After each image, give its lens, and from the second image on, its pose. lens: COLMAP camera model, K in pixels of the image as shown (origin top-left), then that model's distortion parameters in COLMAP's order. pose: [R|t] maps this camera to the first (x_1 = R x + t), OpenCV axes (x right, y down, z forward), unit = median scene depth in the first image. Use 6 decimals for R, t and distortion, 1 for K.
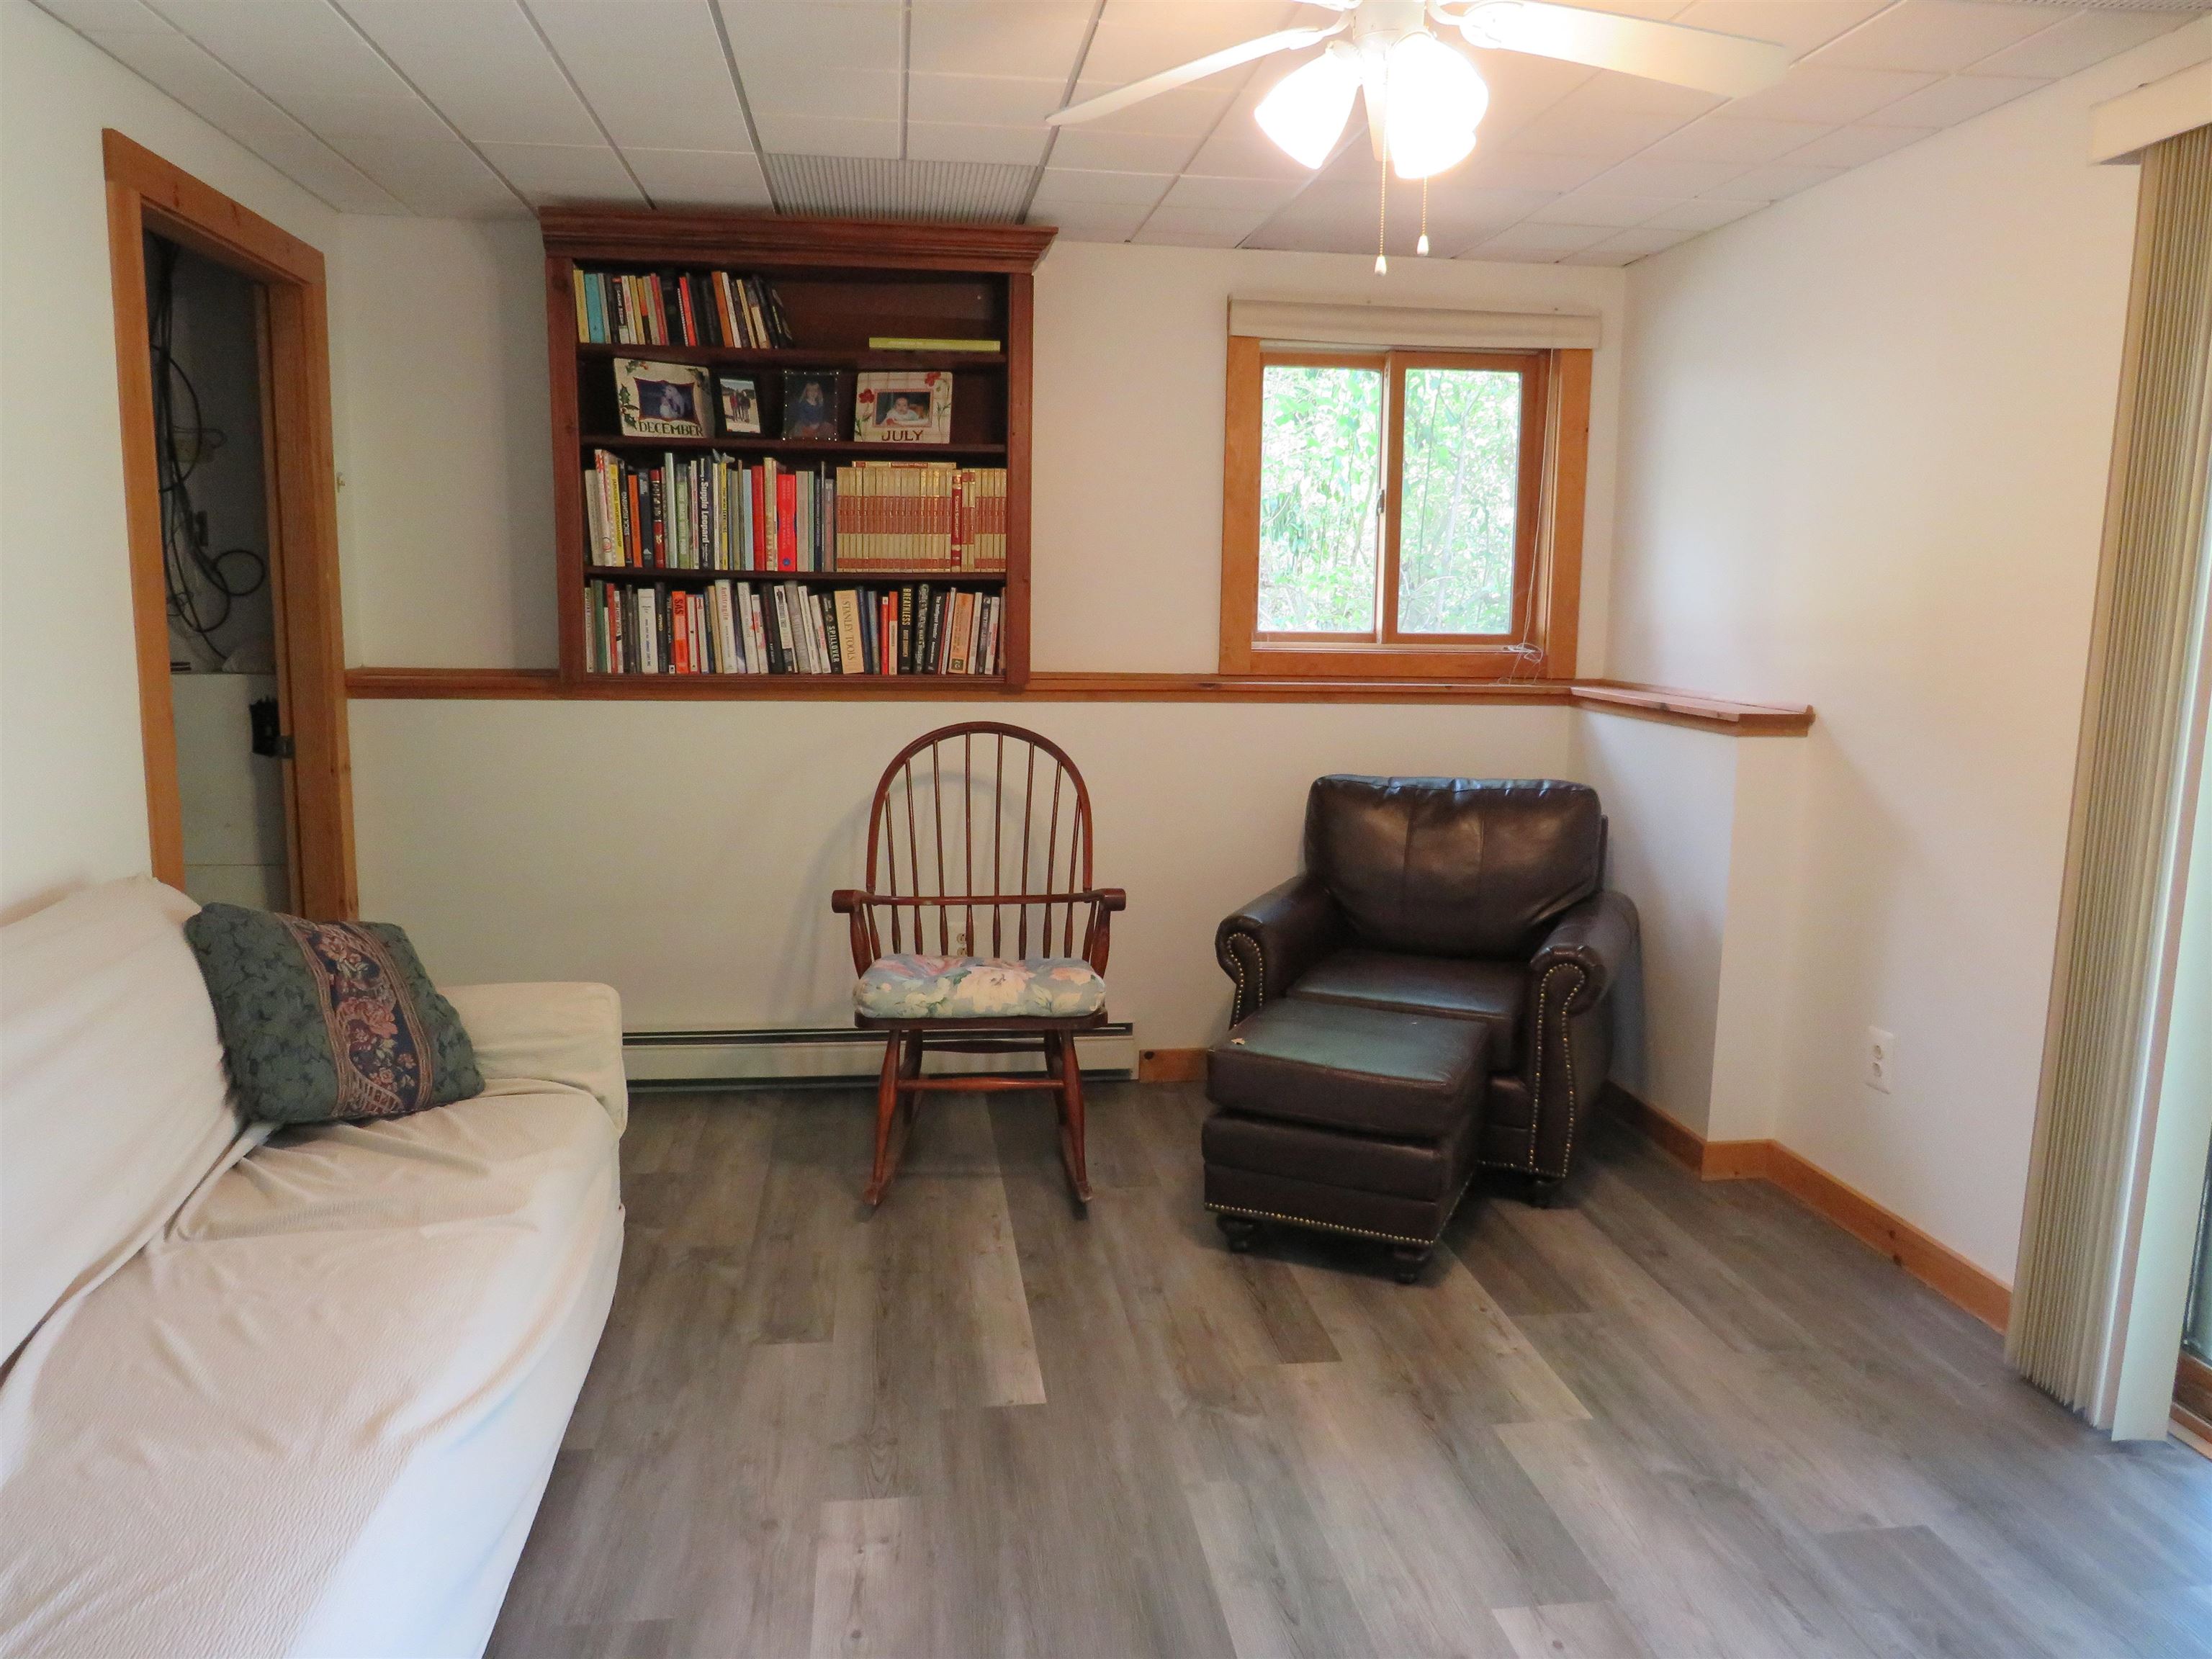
lens RADIAL K [[1558.1, 0, 1097.1], [0, 1558.1, 825.4], [0, 0, 1]] dist [-0.024866, 0.009349]
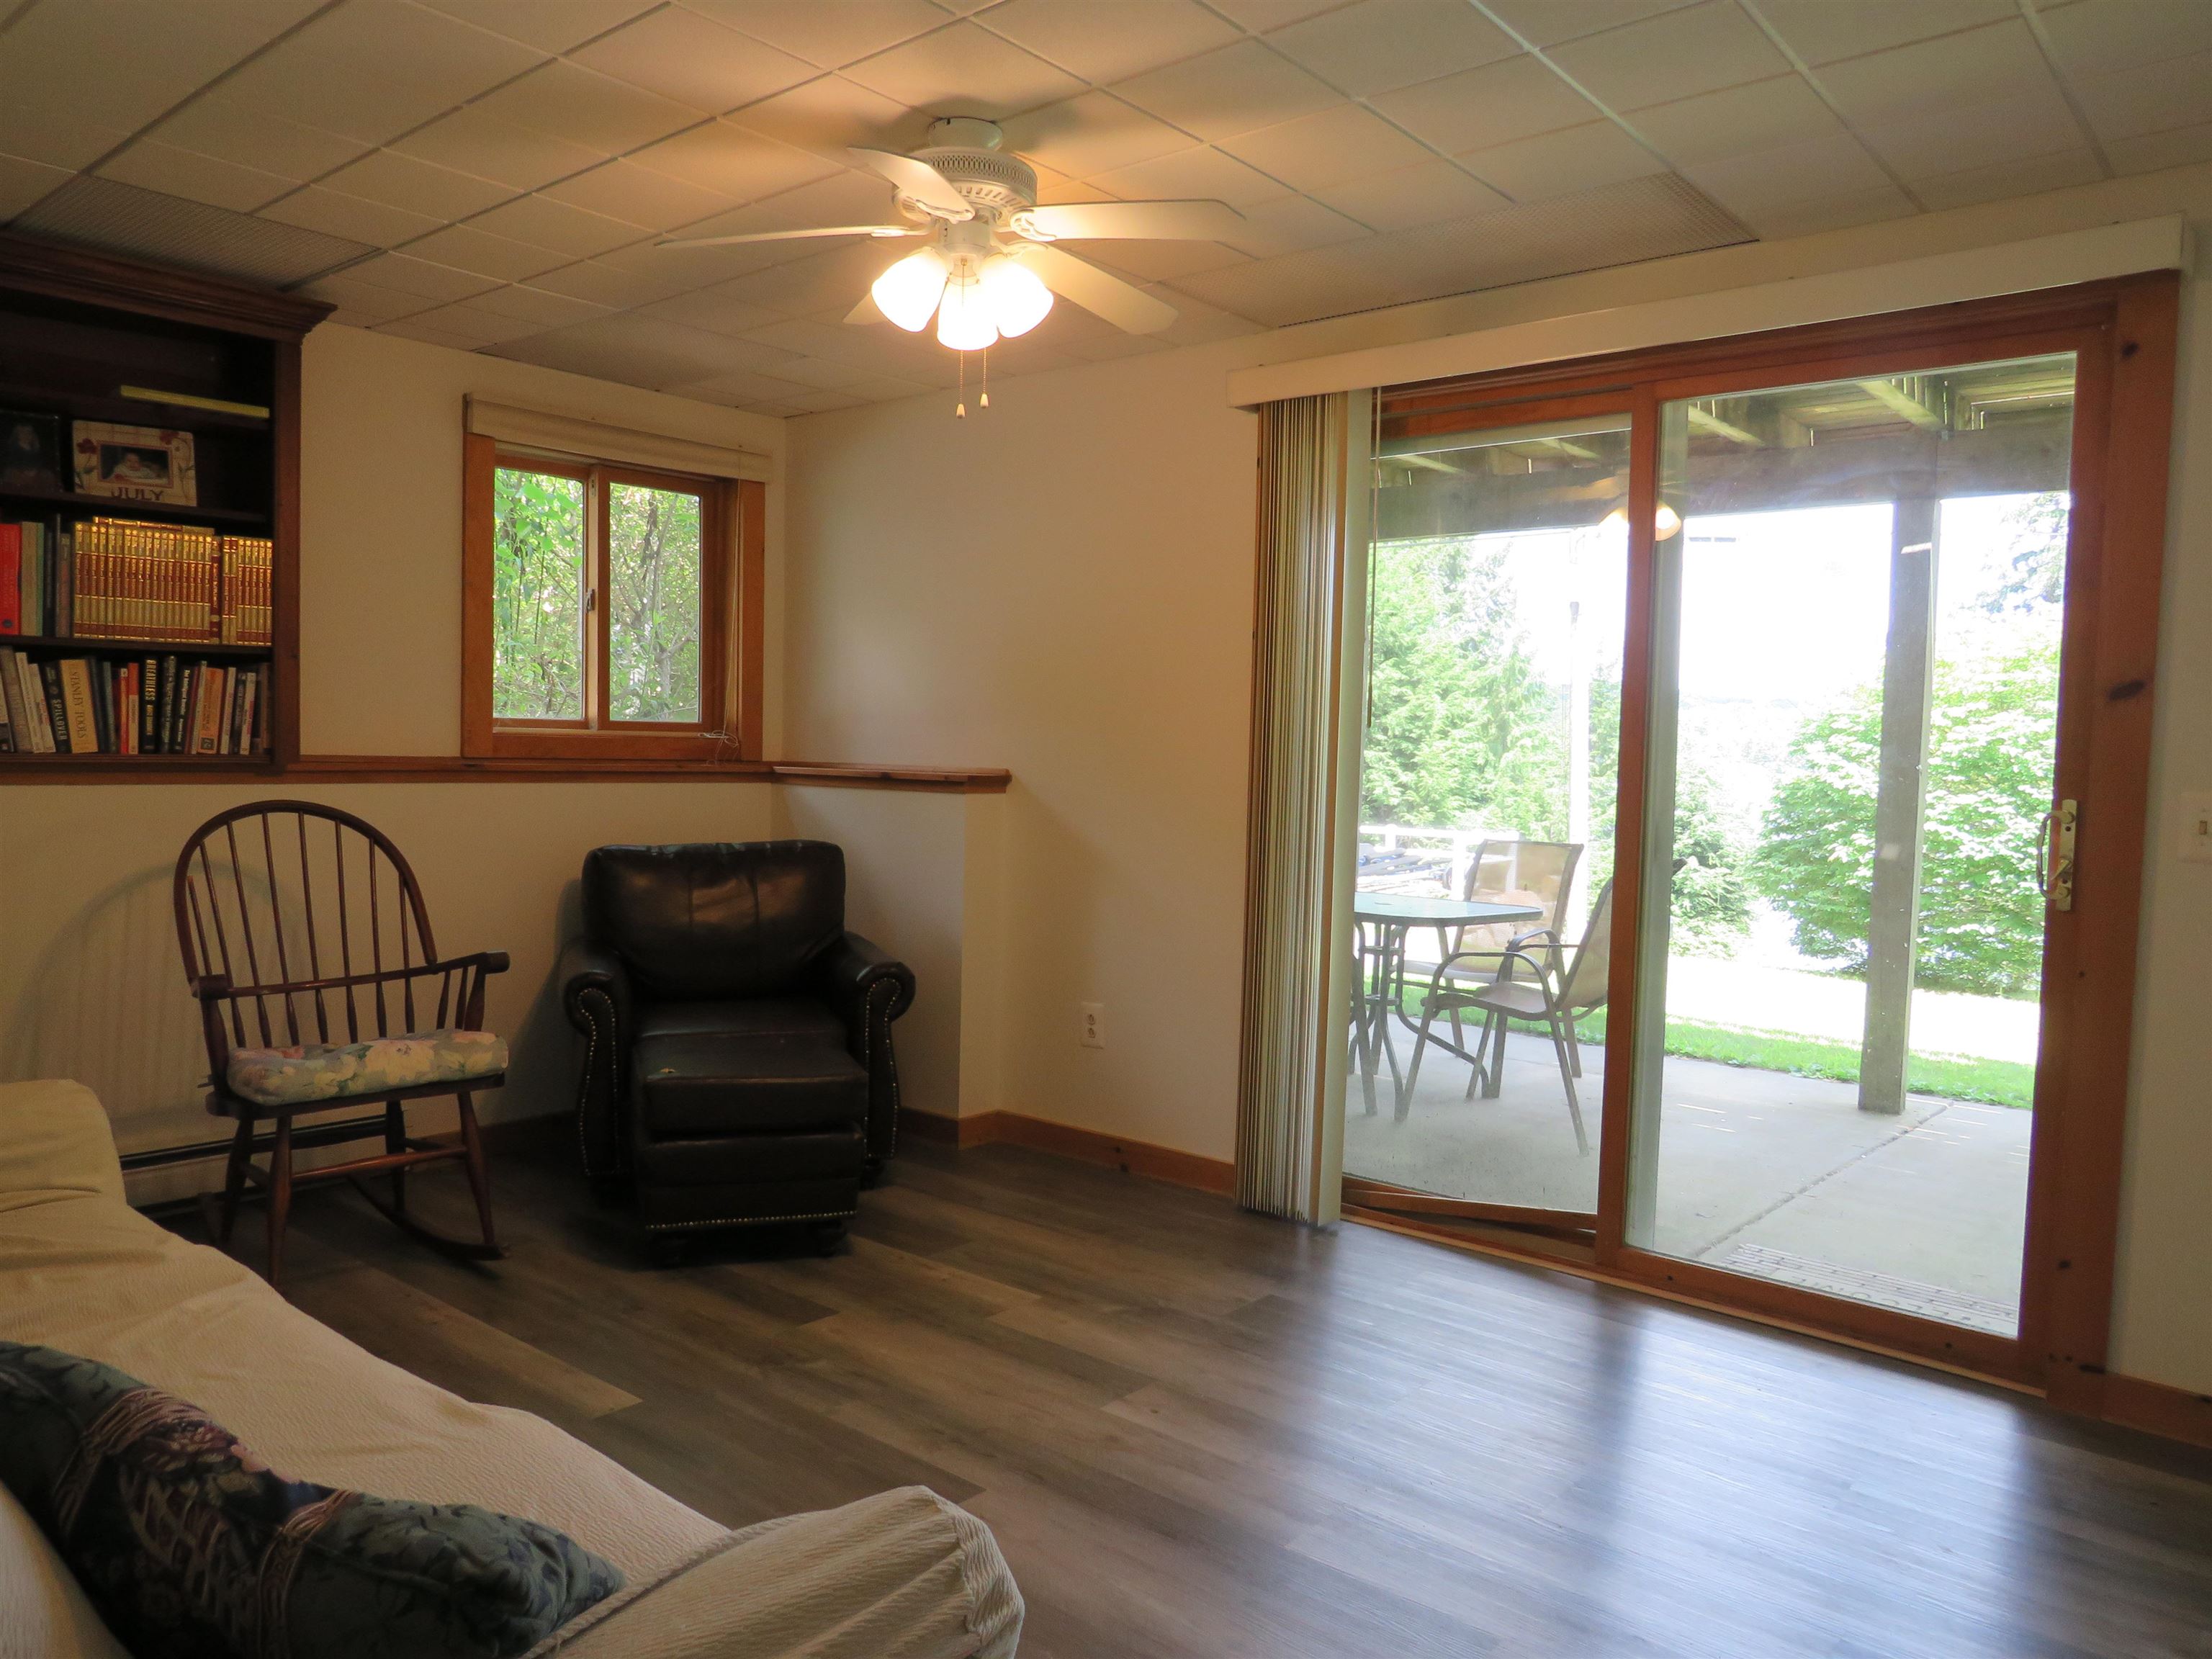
lens RADIAL K [[1565.1, 0, 1062.4], [0, 1565.1, 827.2], [0, 0, 1]] dist [-0.030464, 0.001575]
pose [[0.750495, -0.030417, 0.660176, -0.330382], [0.085992, 0.994942, -0.051914, 0.038688], [-0.655258, 0.095731, 0.749314, -0.017580]]
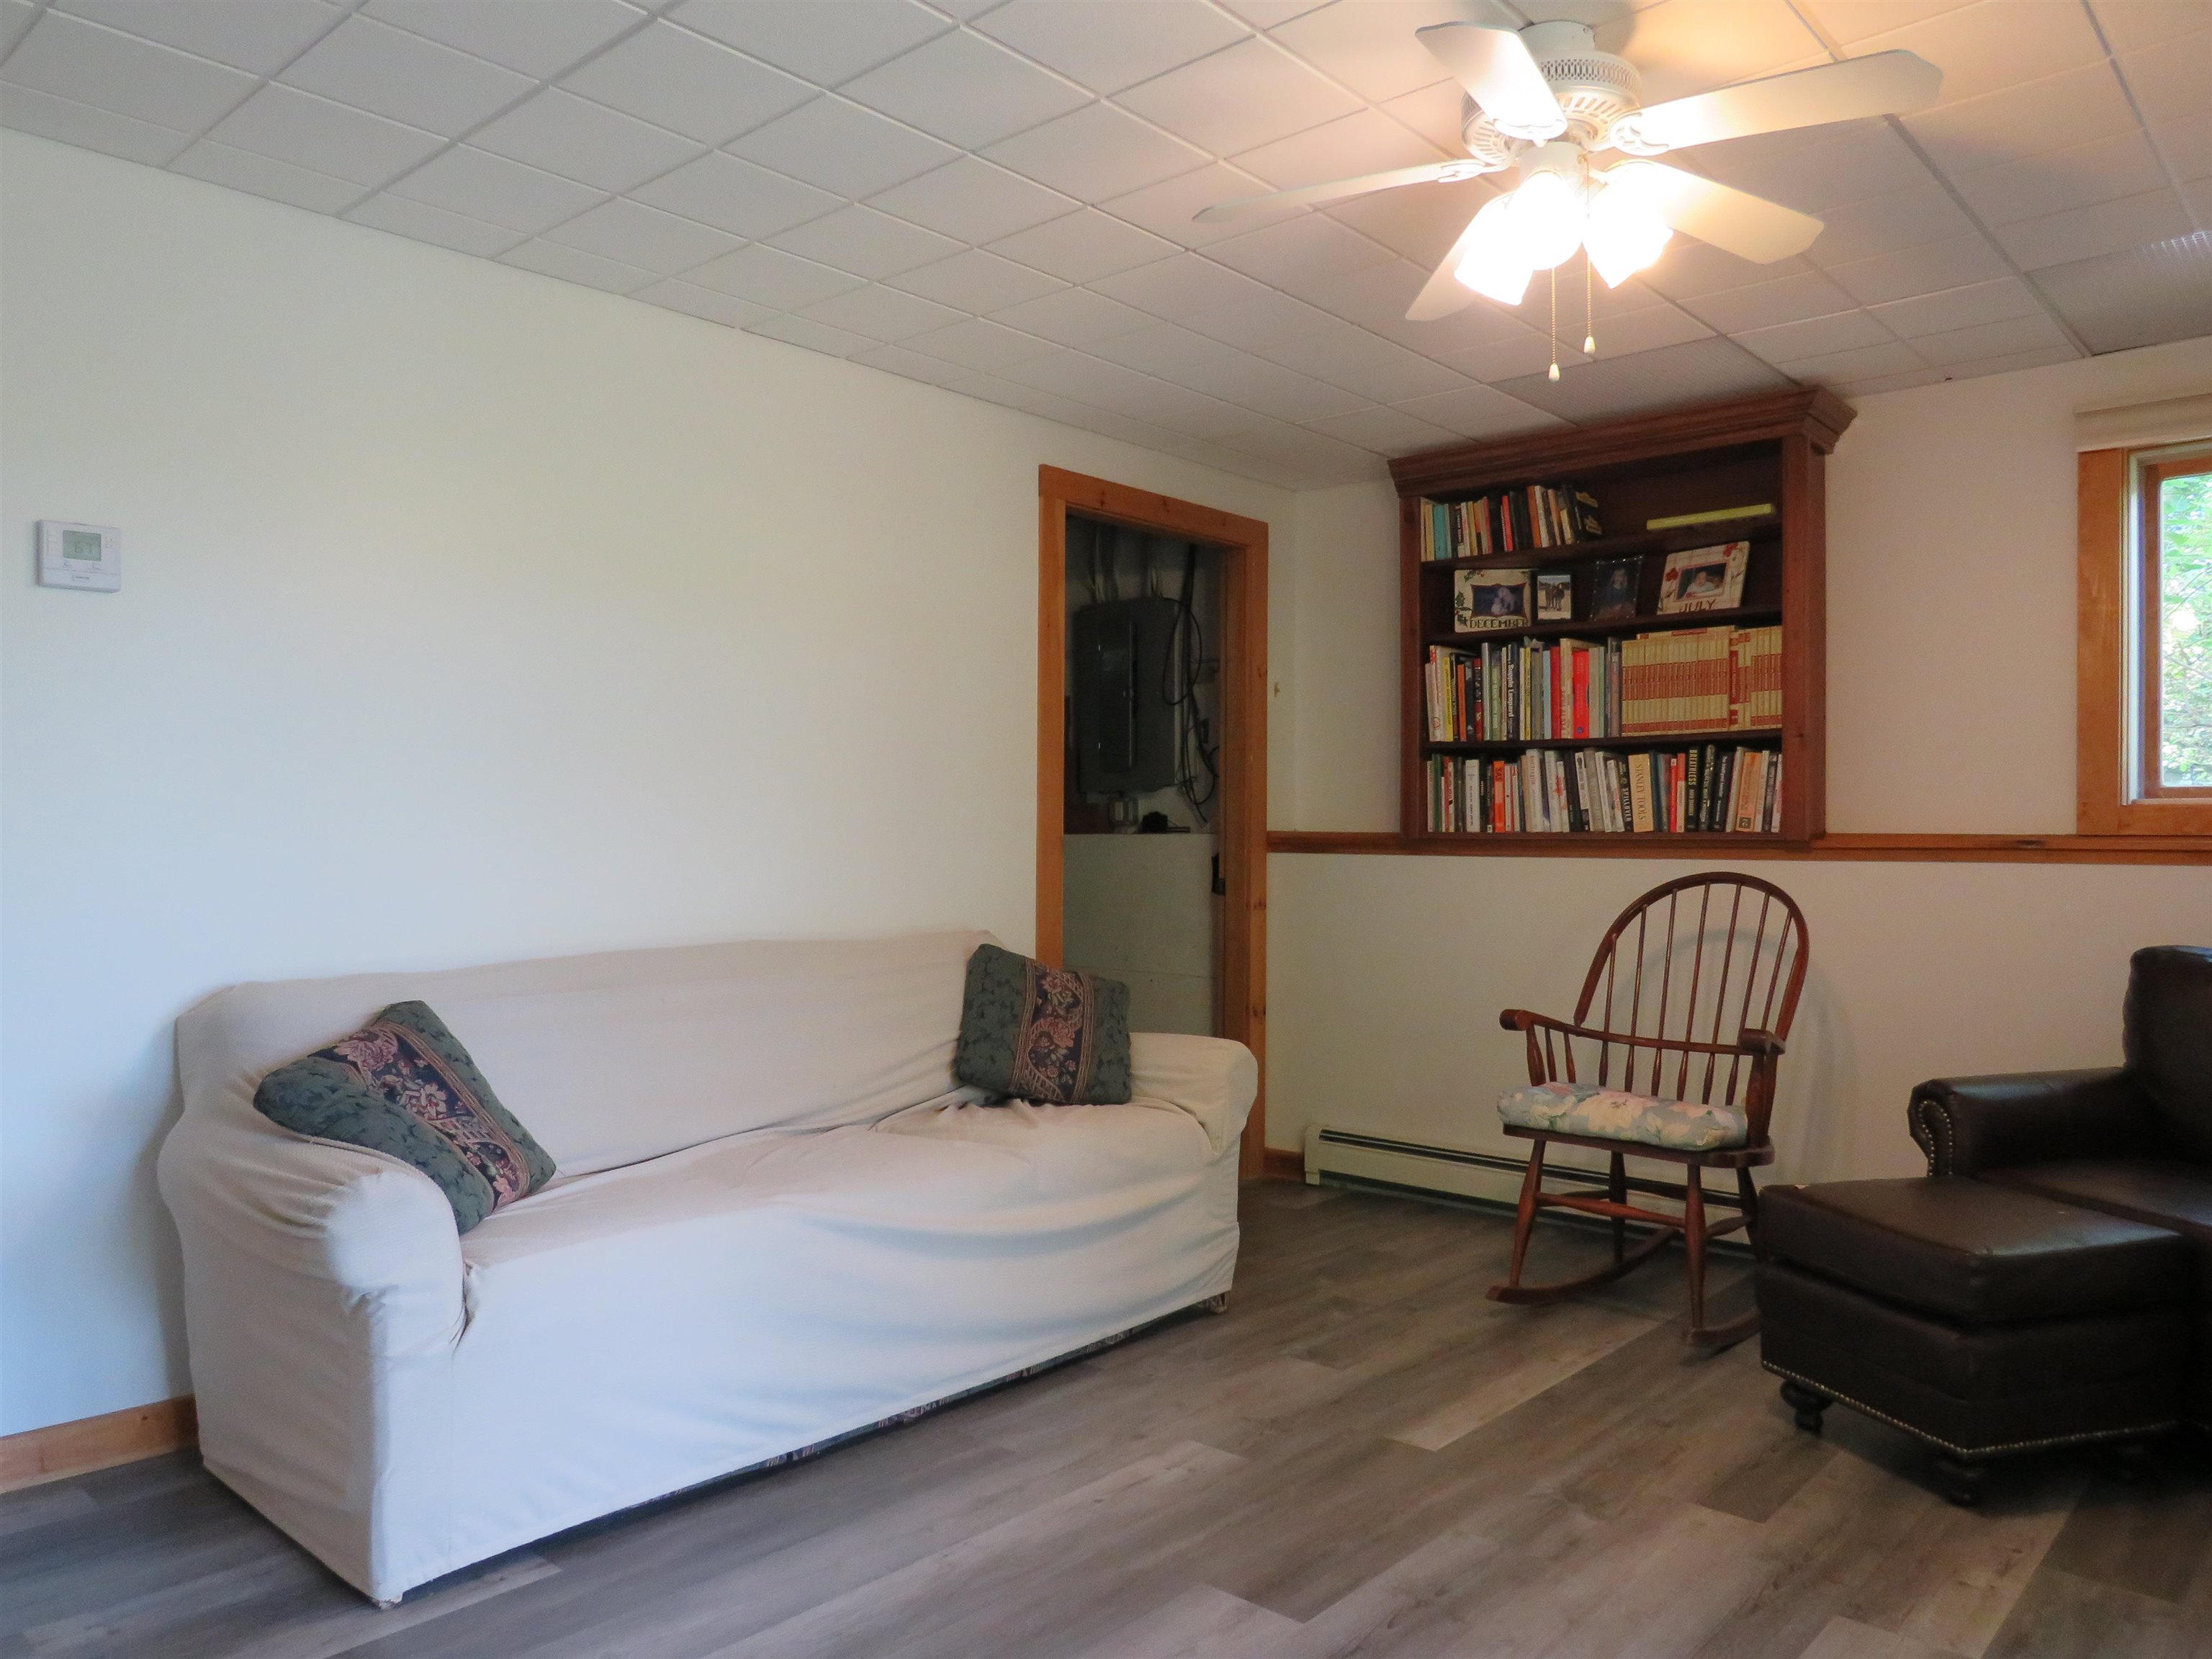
lens RADIAL K [[1558.1, 0, 1097.1], [0, 1558.1, 825.4], [0, 0, 1]] dist [-0.024866, 0.009349]
pose [[0.659153, -0.015012, -0.751859, 0.401455], [-0.109833, 0.987158, -0.116000, 0.062342], [0.743945, 0.159040, 0.649039, 0.044154]]
